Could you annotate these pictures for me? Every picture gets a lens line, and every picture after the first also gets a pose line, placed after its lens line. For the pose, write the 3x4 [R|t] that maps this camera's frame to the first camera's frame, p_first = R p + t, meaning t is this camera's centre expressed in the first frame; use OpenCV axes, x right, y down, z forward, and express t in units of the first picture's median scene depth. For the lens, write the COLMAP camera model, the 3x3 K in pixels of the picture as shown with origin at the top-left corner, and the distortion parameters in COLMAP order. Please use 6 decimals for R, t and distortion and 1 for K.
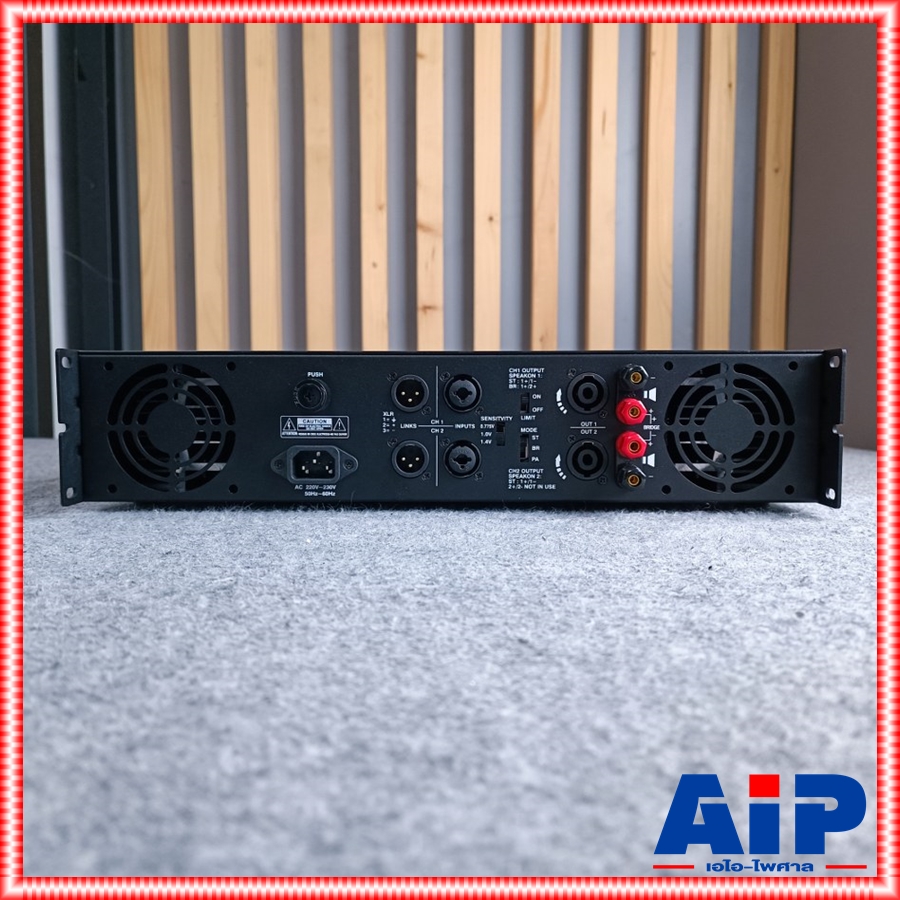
lens RADIAL K [[862.2, 0, 468.0], [0, 862.2, 450.6], [0, 0, 1]] dist [0.000785, -0.000451]
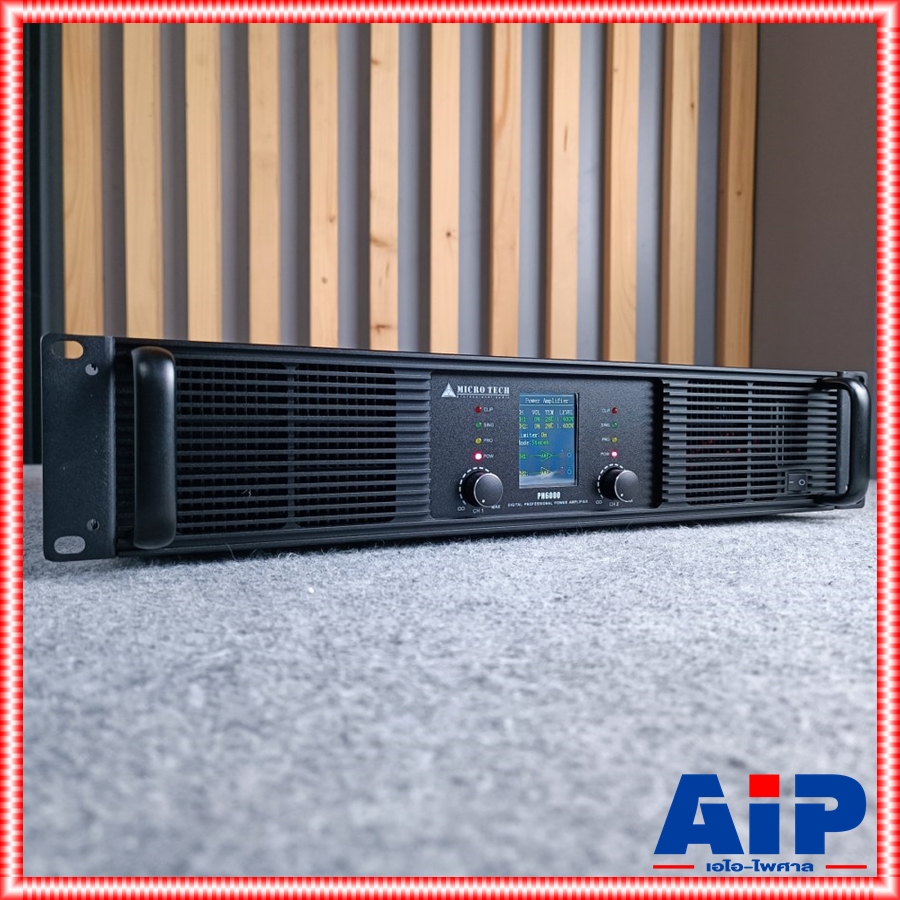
lens RADIAL K [[858.8, 0, 468.7], [0, 858.8, 449.1], [0, 0, 1]] dist [0.002743, -0.002913]
pose [[0.996210, 0.002256, 0.086956, -0.177714], [0.001095, 0.999259, -0.038476, 0.016149], [-0.086978, 0.038425, 0.995469, 0.367512]]
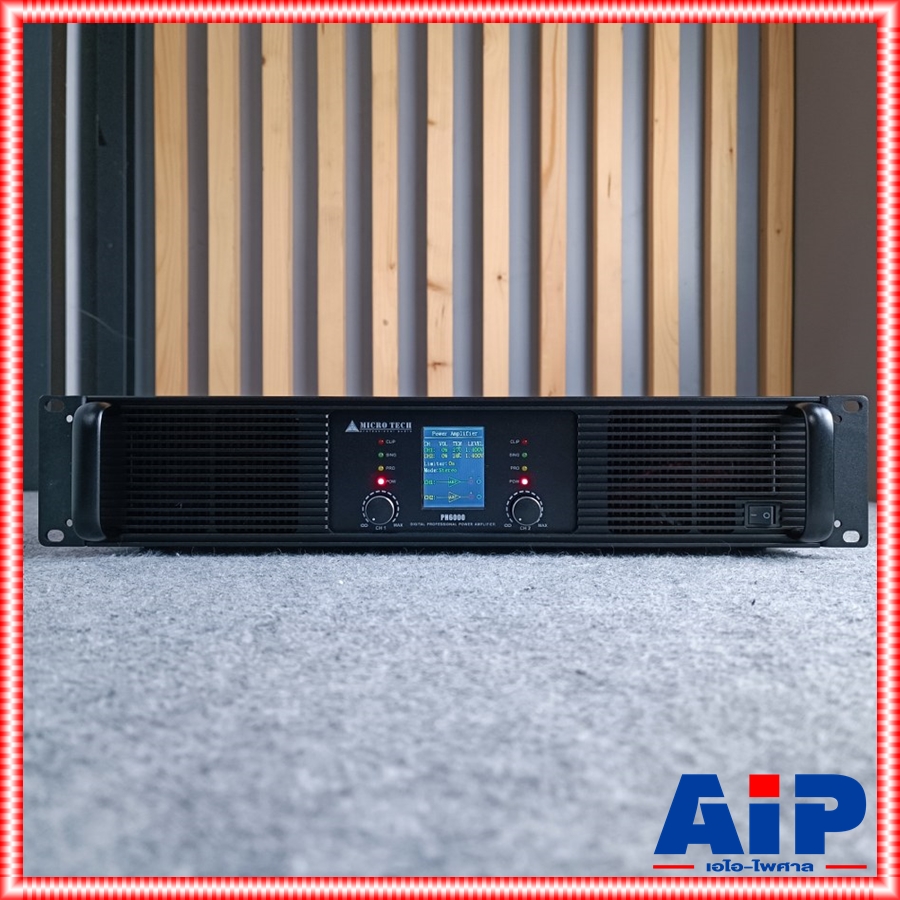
lens RADIAL K [[858.8, 0, 468.7], [0, 858.8, 449.1], [0, 0, 1]] dist [0.002743, -0.002913]
pose [[0.999999, -0.000635, 0.001276, -0.062101], [0.000725, 0.997400, -0.072065, 0.036149], [-0.001227, 0.072066, 0.997399, 0.006427]]
